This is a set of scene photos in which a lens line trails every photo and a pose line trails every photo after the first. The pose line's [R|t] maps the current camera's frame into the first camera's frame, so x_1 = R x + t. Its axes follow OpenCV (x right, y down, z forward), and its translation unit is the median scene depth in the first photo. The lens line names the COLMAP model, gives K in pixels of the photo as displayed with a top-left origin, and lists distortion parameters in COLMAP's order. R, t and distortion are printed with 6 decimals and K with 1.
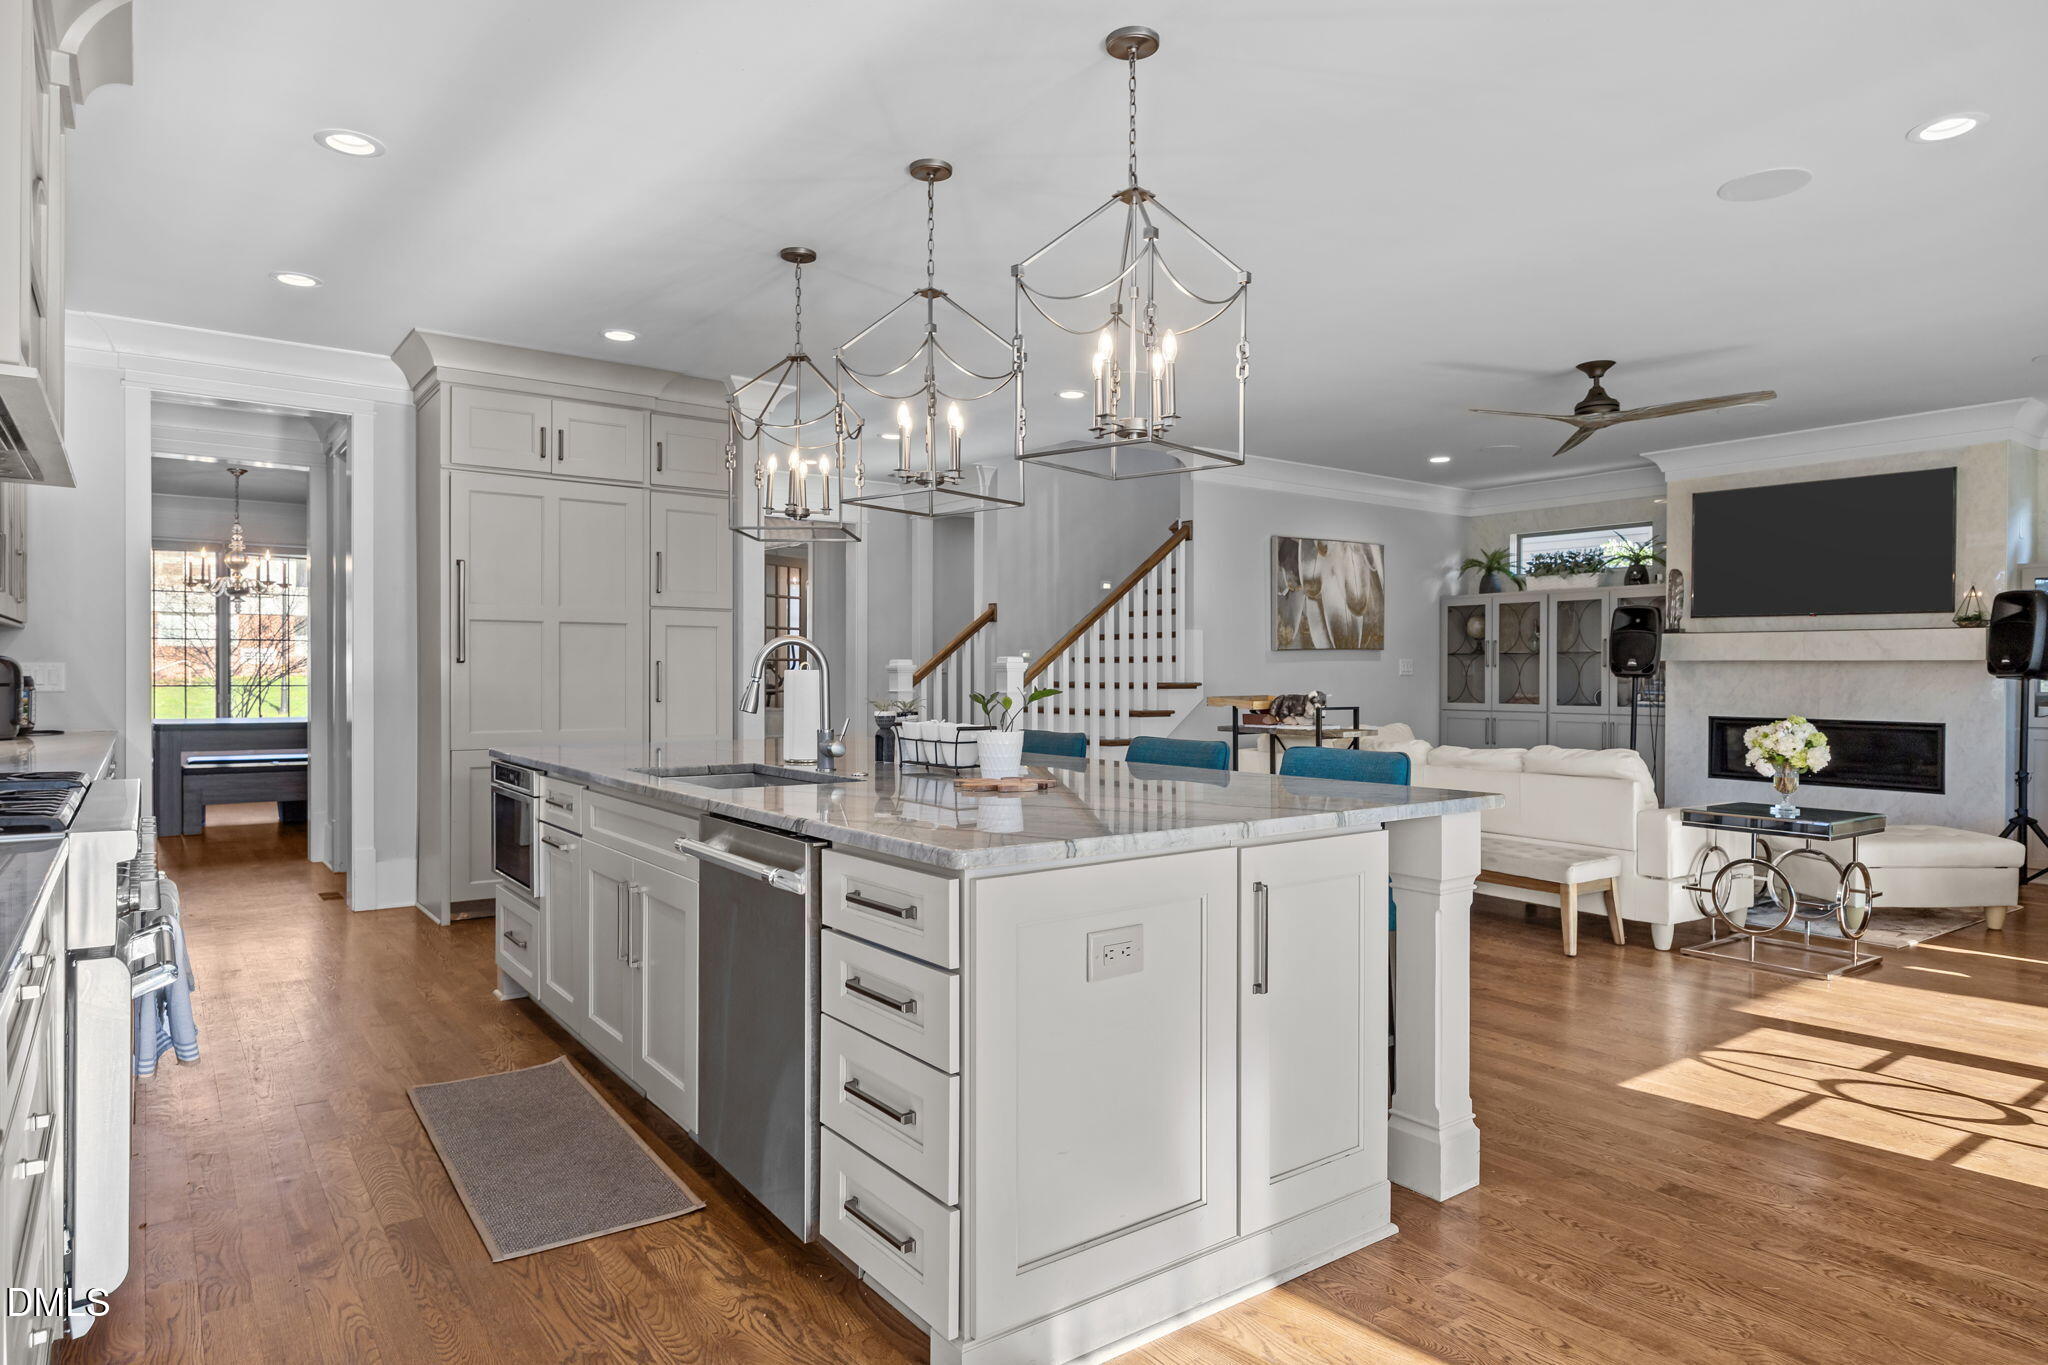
lens RADIAL K [[1208.5, 0, 1026.8], [0, 1208.5, 679.9], [0, 0, 1]] dist [0.005980, 0.003005]
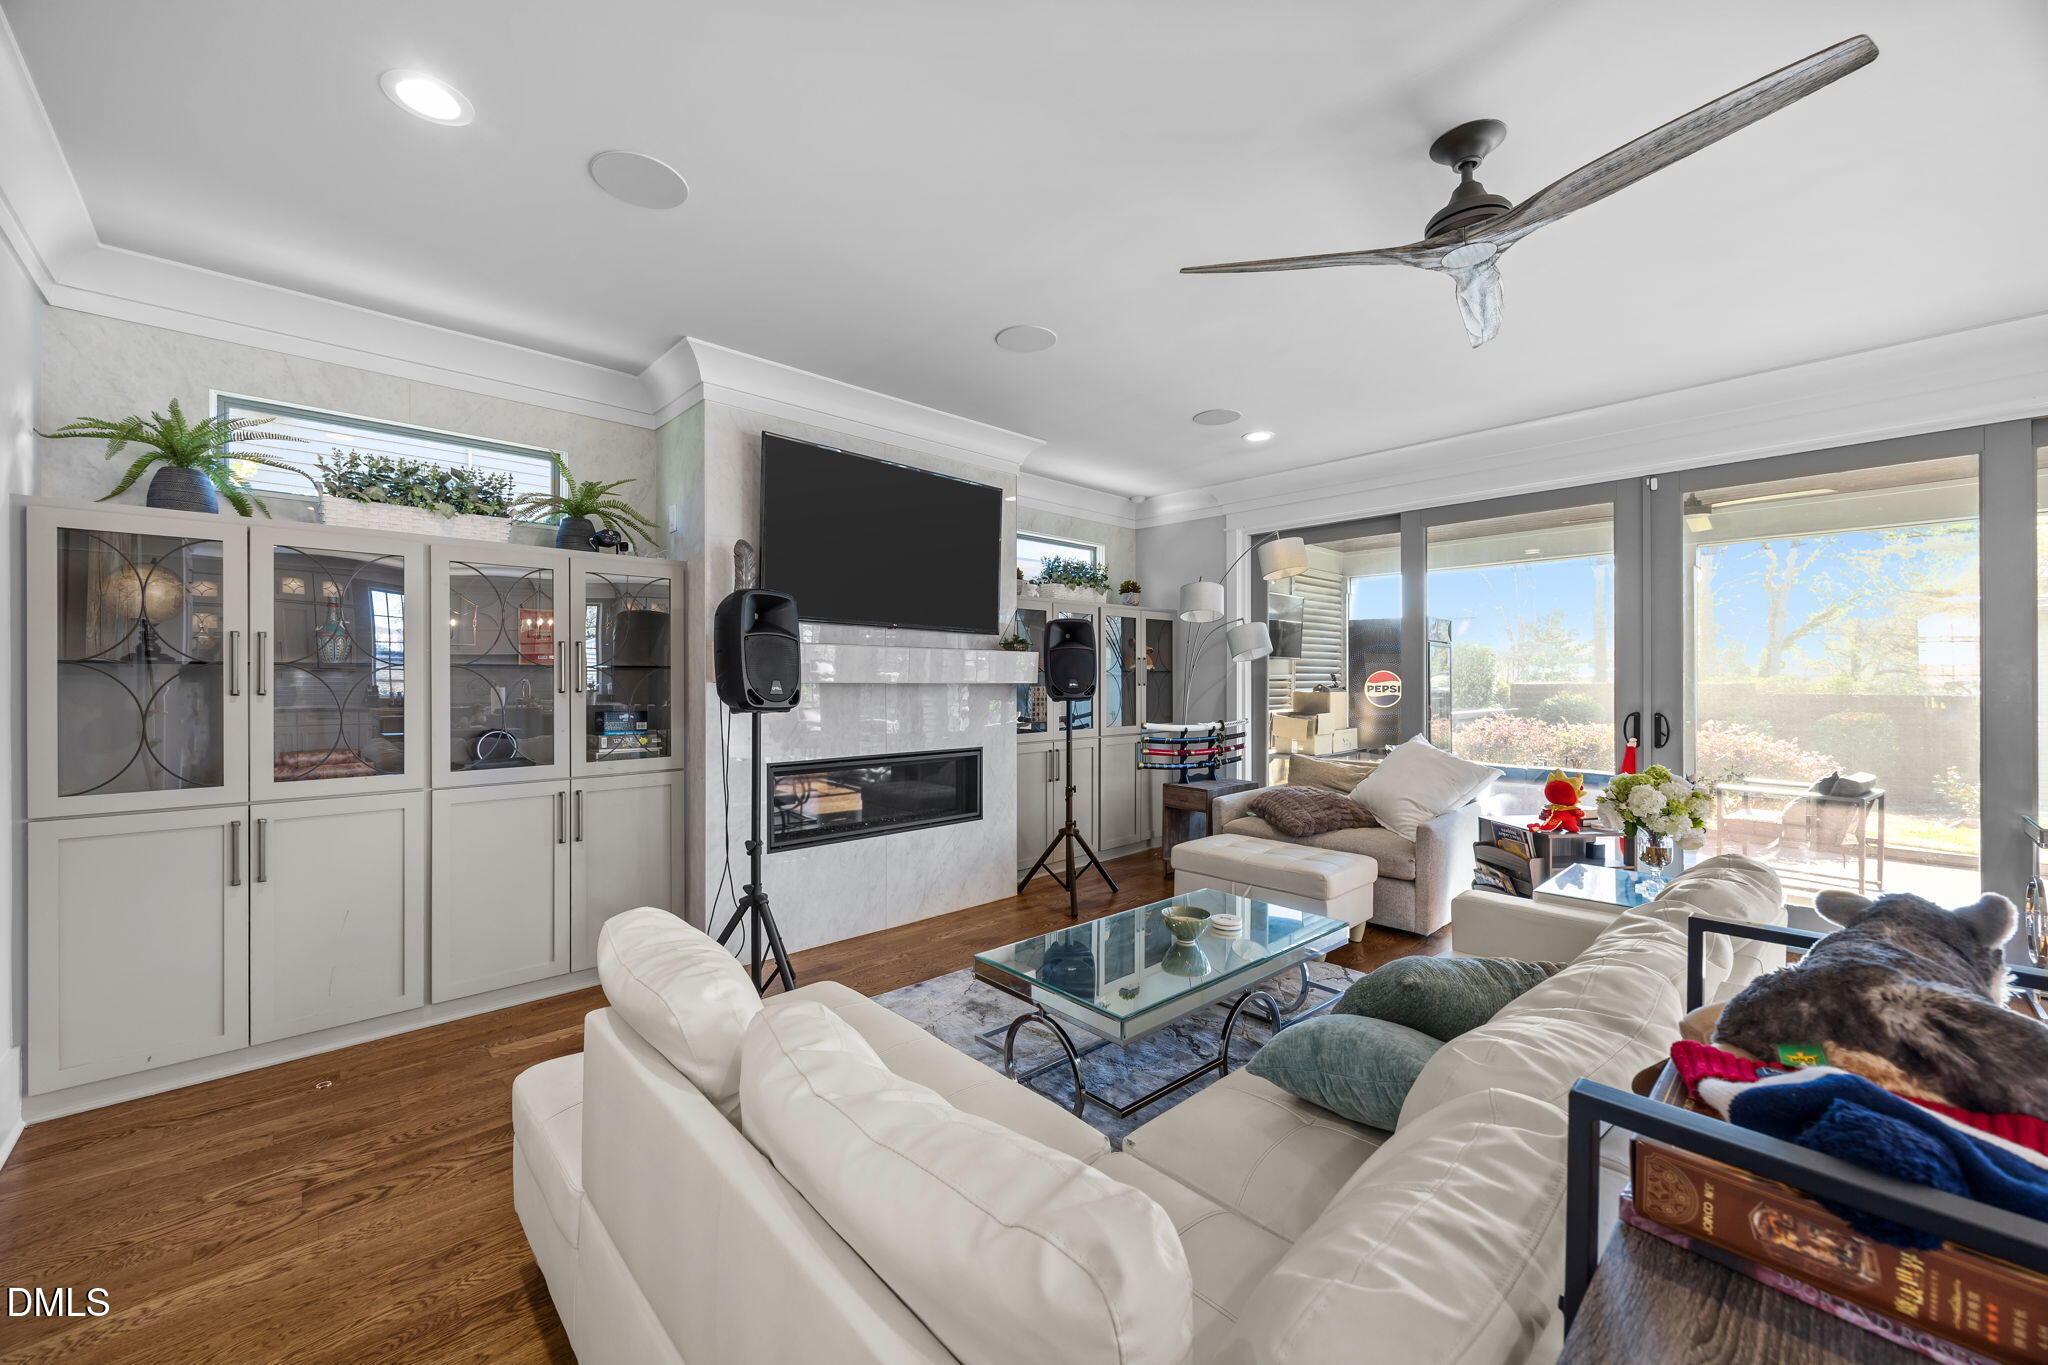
lens RADIAL K [[782.9, 0, 1020.2], [0, 782.9, 684.3], [0, 0, 1]] dist [-0.003059, -0.000419]
pose [[-0.110115, -0.005959, 0.993901, 0.106423], [0.008833, 0.999937, 0.006974, -0.016353], [-0.993880, 0.009547, -0.110055, 0.888727]]
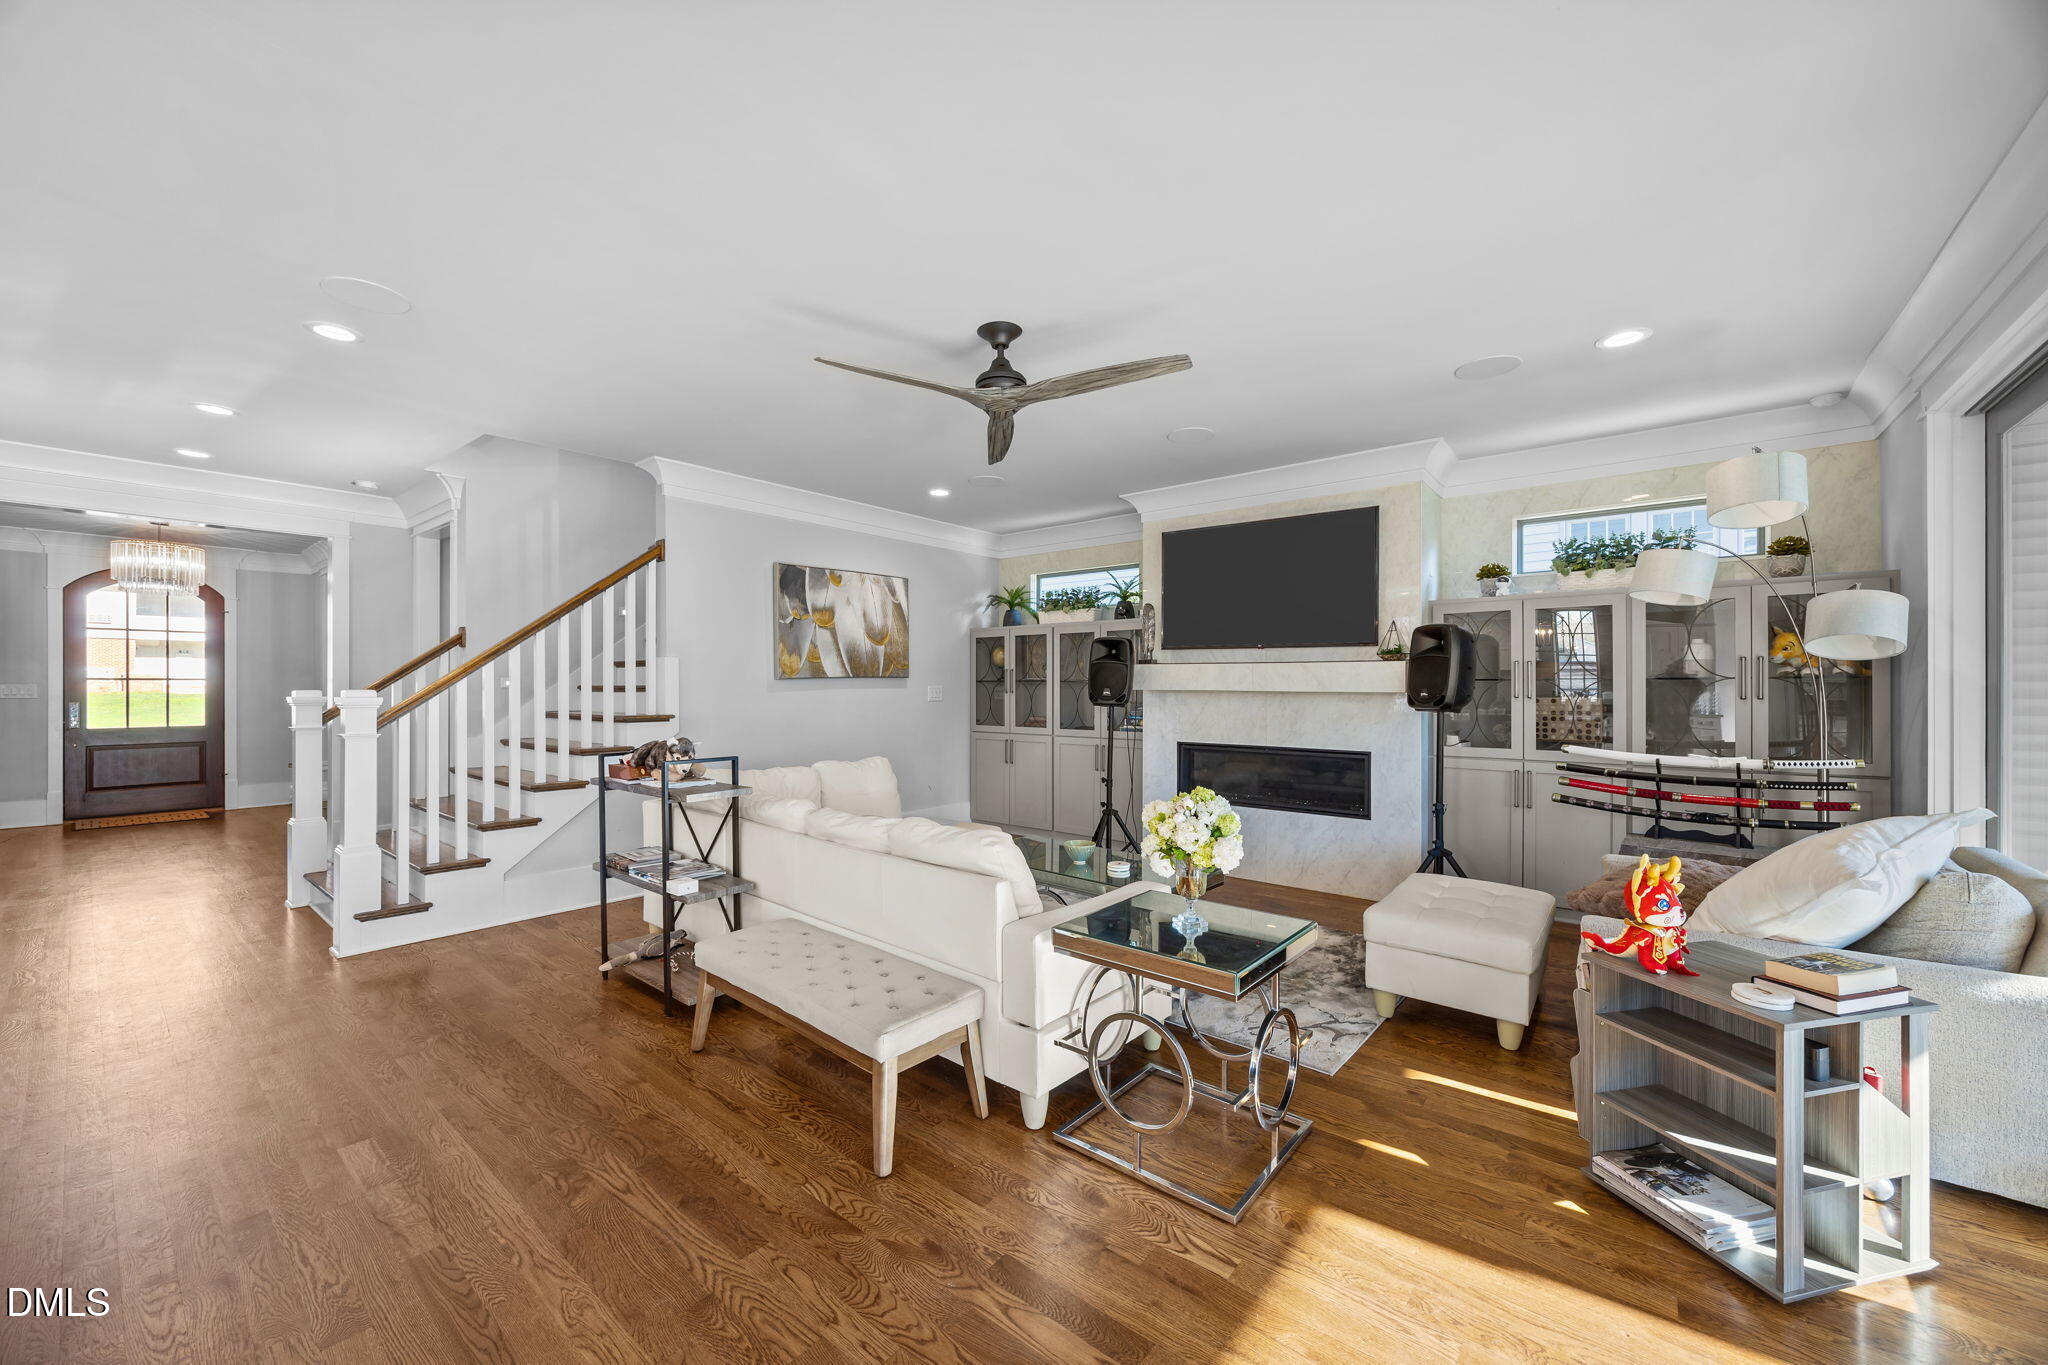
lens RADIAL K [[782.9, 0, 1016.2], [0, 782.9, 684.1], [0, 0, 1]] dist [-0.003059, -0.000419]
pose [[0.971769, -0.001302, 0.235930, 0.257212], [0.003020, 0.999971, -0.006921, -0.016220], [-0.235914, 0.007438, 0.971745, 0.356260]]
